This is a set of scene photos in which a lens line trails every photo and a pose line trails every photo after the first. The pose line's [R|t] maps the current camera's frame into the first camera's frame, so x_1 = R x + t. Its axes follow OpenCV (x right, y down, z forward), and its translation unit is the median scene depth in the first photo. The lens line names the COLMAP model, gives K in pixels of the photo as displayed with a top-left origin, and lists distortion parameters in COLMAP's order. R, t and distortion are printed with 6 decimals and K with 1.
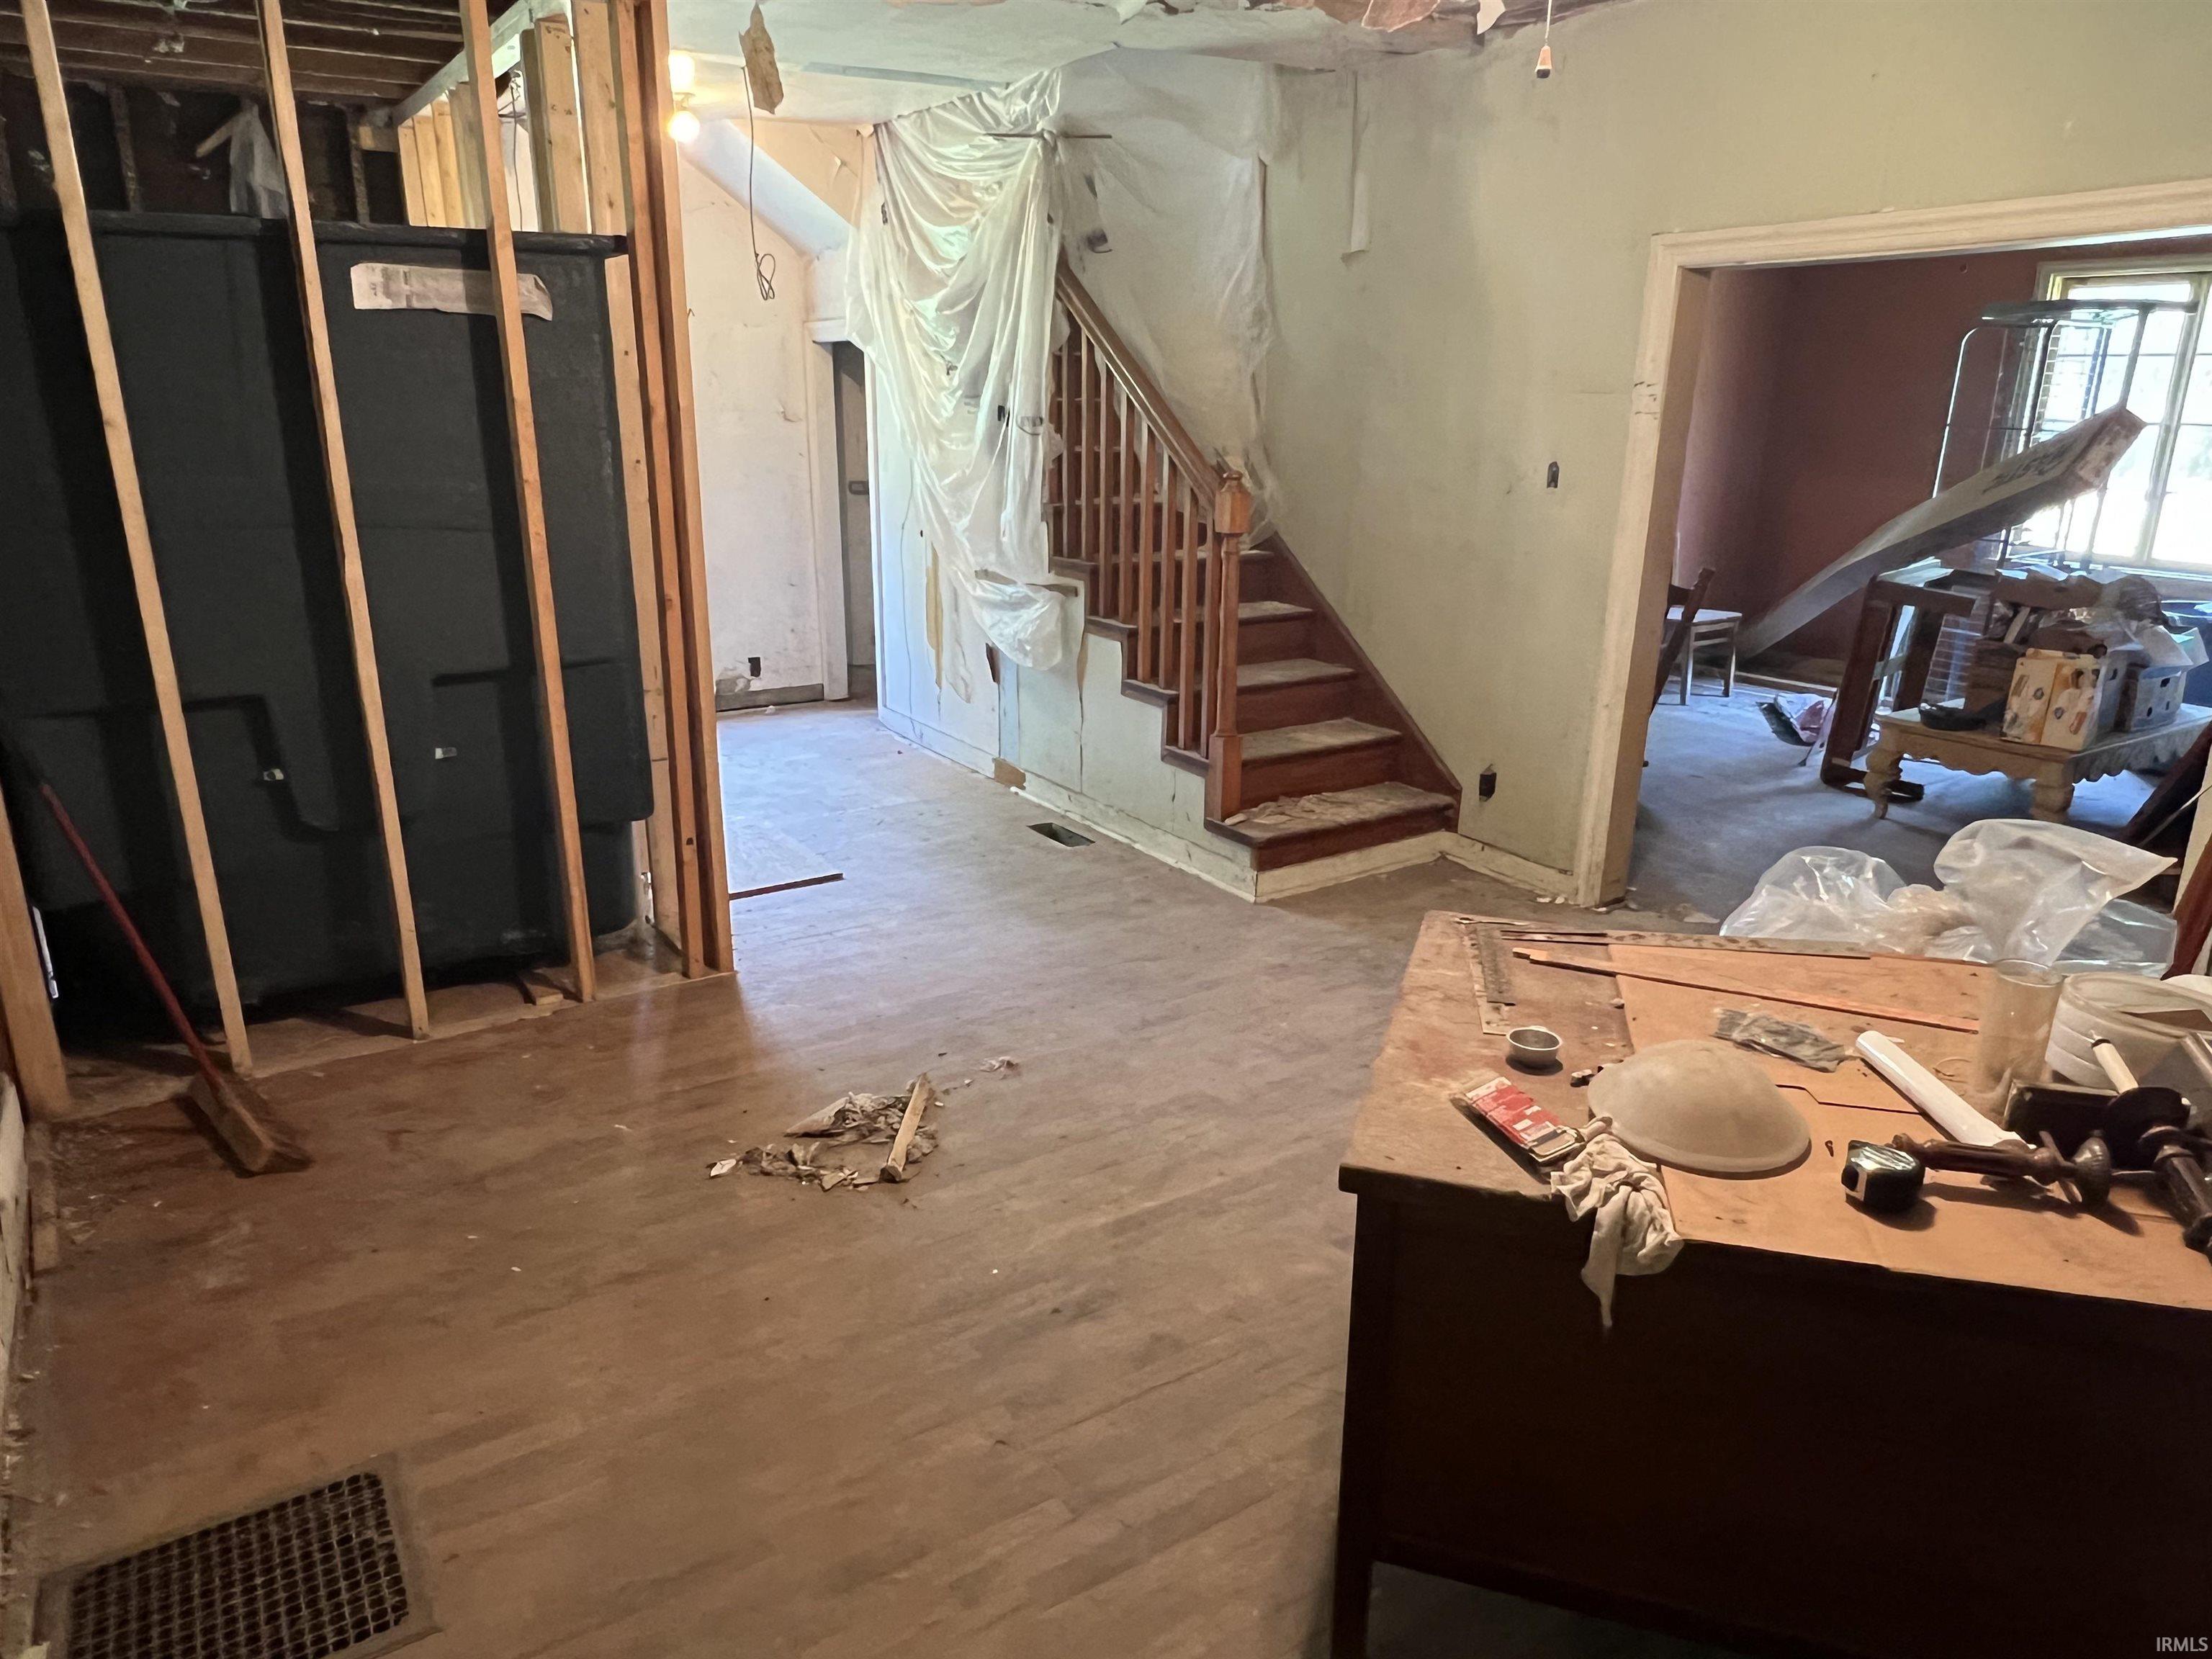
lens RADIAL K [[1421.1, 0, 1101.9], [0, 1421.1, 820.5], [0, 0, 1]] dist [-0.005492, -0.003589]
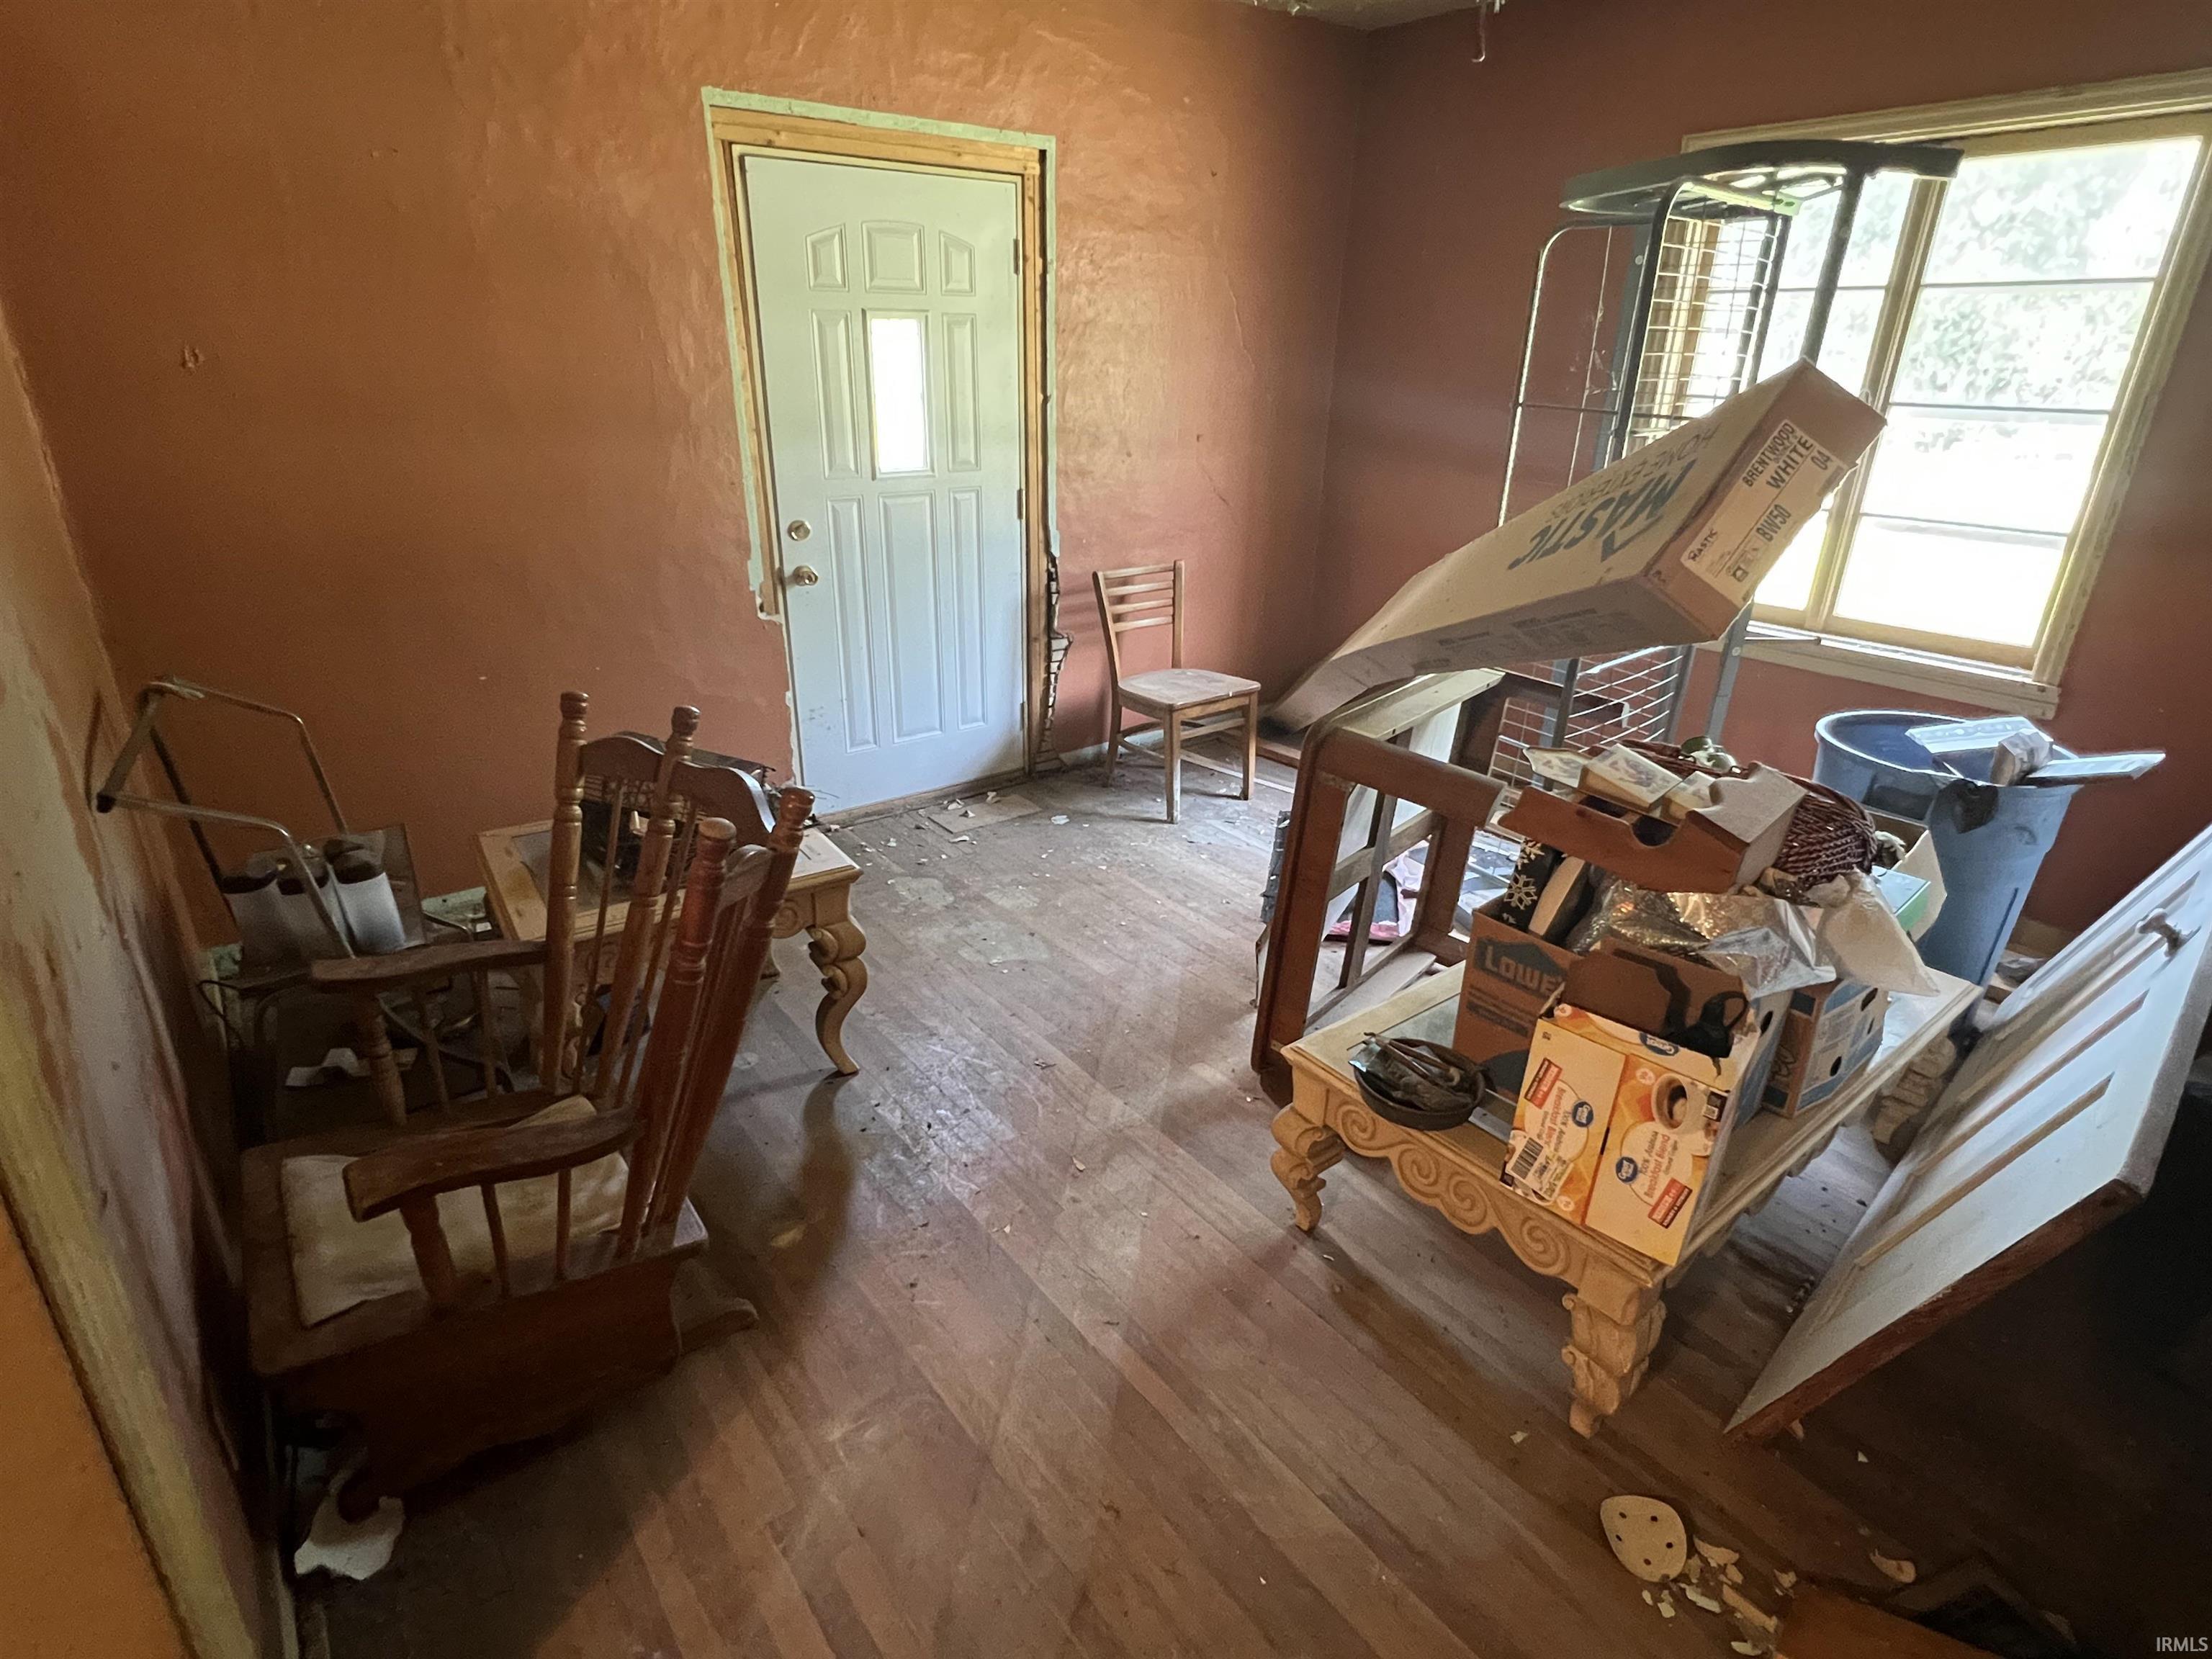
lens RADIAL K [[1140.9, 0, 1099.5], [0, 1140.9, 842.3], [0, 0, 1]] dist [-0.002658, -0.000231]
pose [[0.995831, -0.034338, 0.084506, 0.462942], [0.025207, 0.993957, 0.106836, -0.188085], [-0.087664, -0.104261, 0.990679, 0.647942]]
